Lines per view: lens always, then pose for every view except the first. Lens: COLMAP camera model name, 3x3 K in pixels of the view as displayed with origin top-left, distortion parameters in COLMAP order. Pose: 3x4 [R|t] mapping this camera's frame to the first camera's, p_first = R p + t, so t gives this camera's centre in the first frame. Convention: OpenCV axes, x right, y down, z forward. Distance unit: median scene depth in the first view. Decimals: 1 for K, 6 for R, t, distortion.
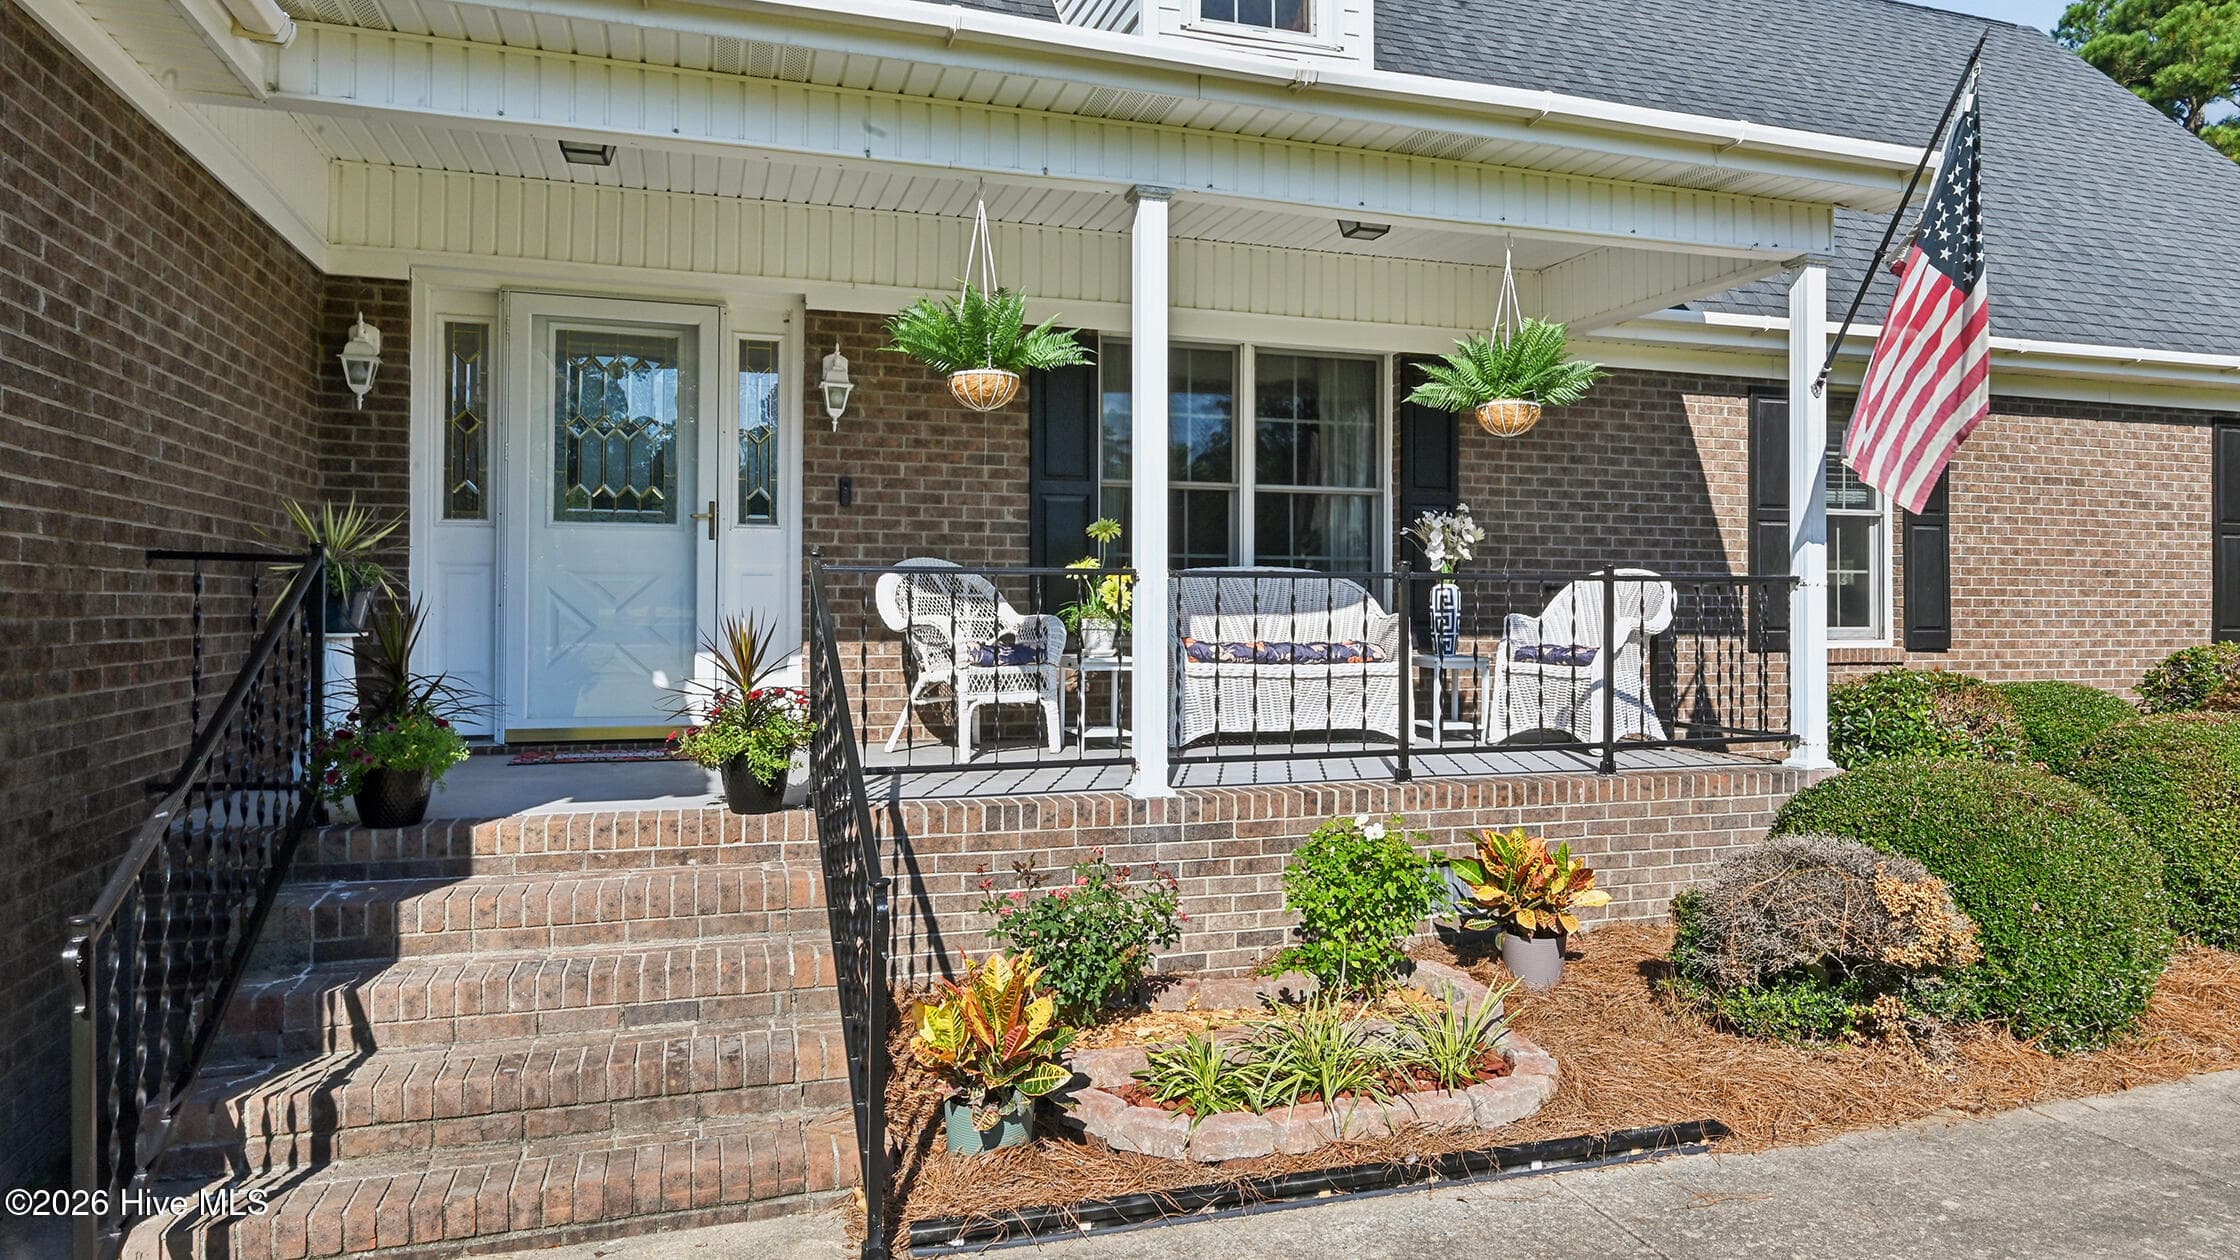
lens RADIAL K [[1458.3, 0, 1238.8], [0, 1458.3, 578.7], [0, 0, 1]] dist [0.000801, -0.000058]
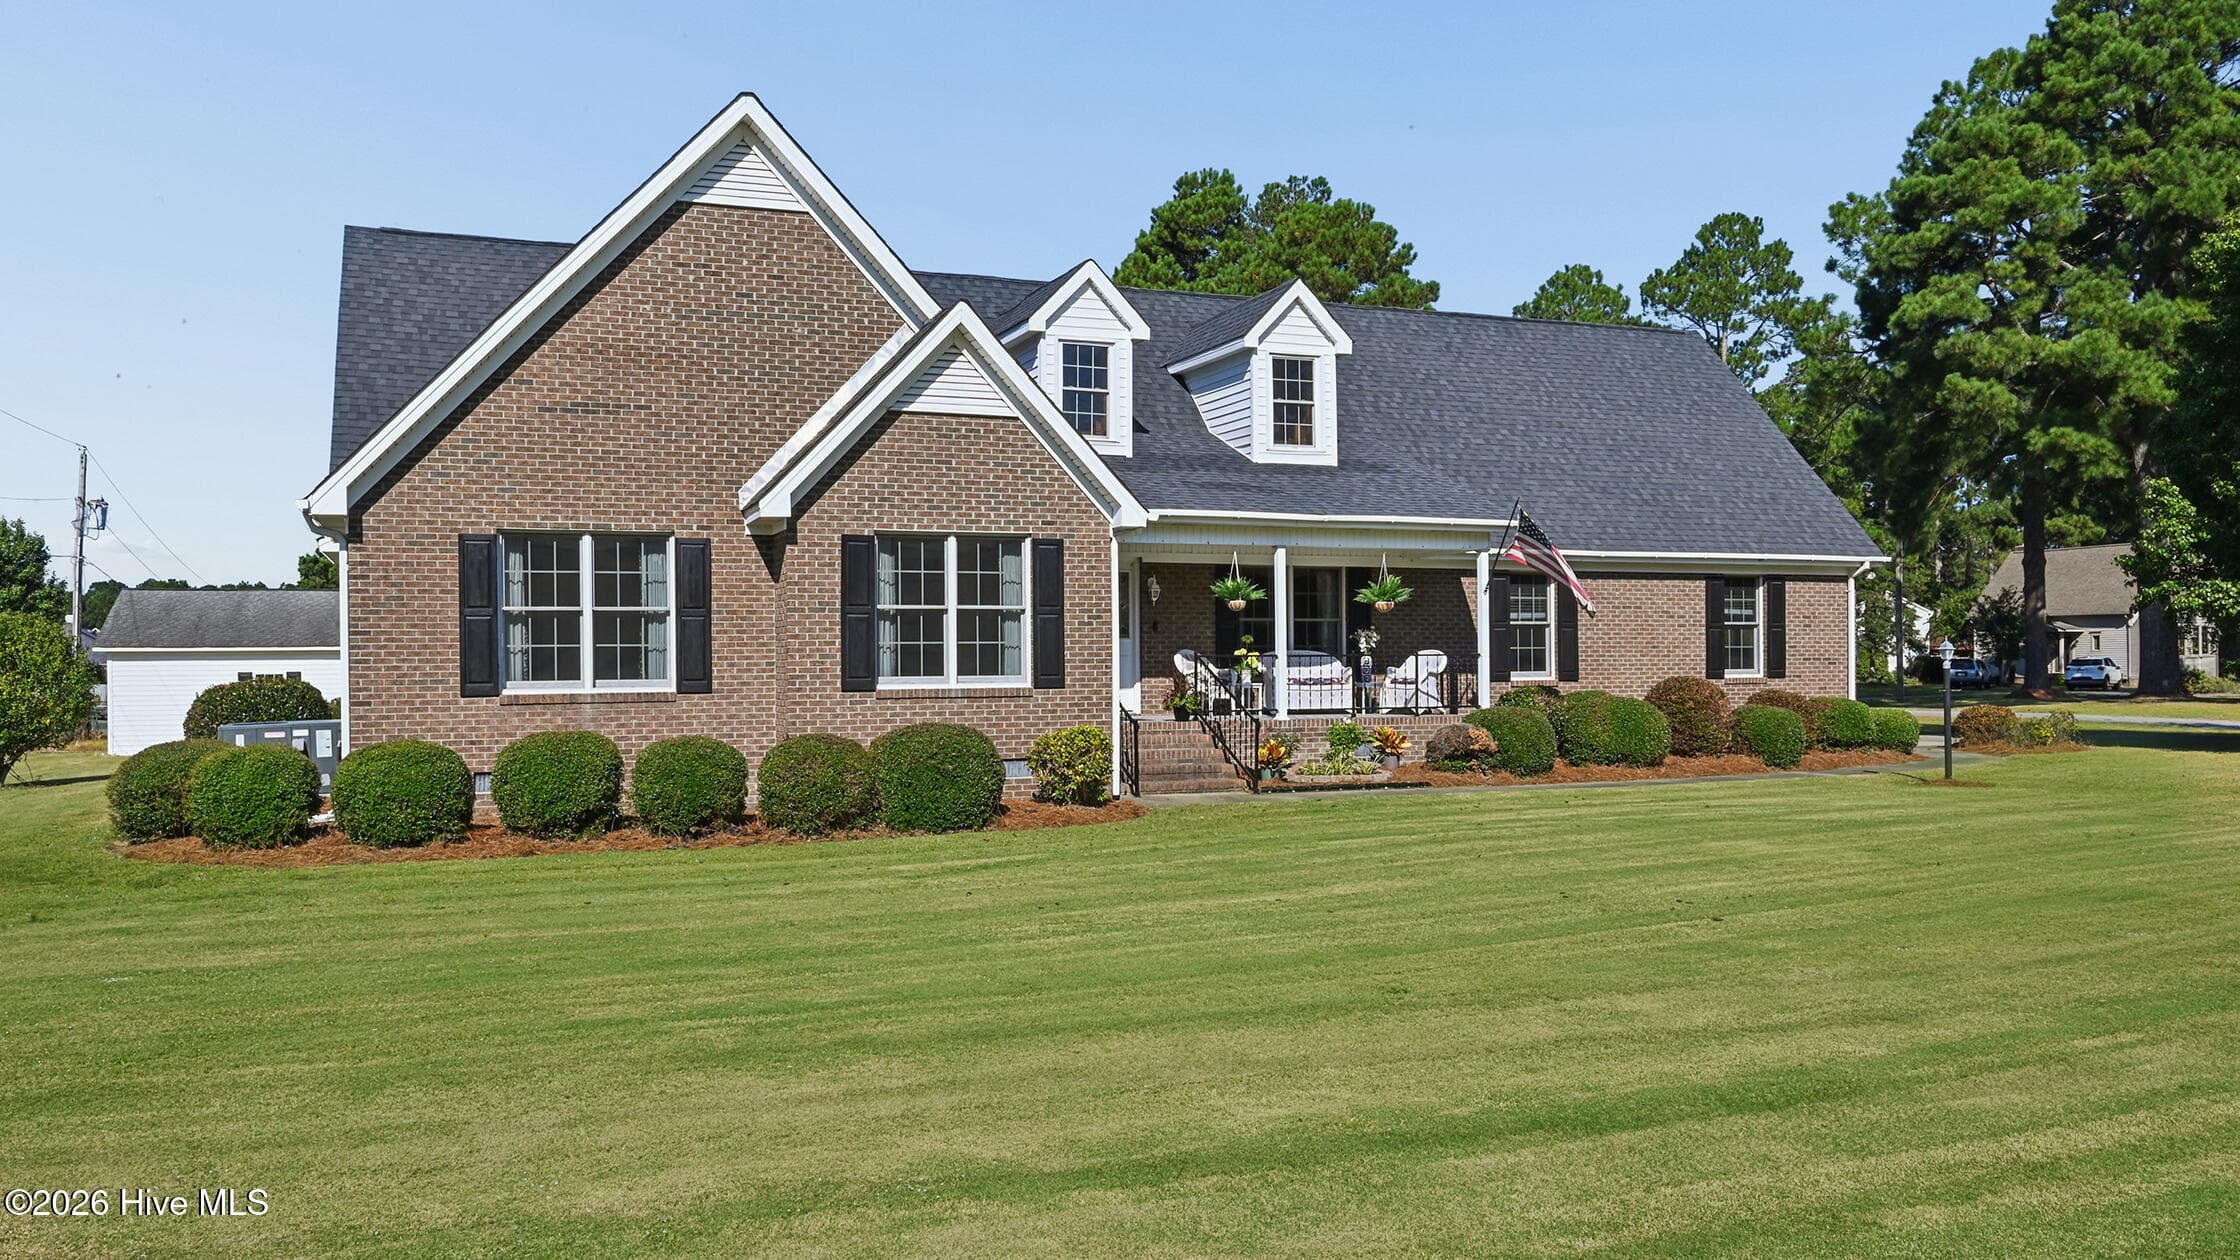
lens RADIAL K [[1665.7, 0, 1227.7], [0, 1665.7, 628.3], [0, 0, 1]] dist [0.024342, -0.000146]
pose [[0.998417, -0.008546, 0.055594, -0.294200], [0.008644, 0.999961, -0.001517, -0.046775], [-0.055579, 0.001995, 0.998452, -2.131058]]
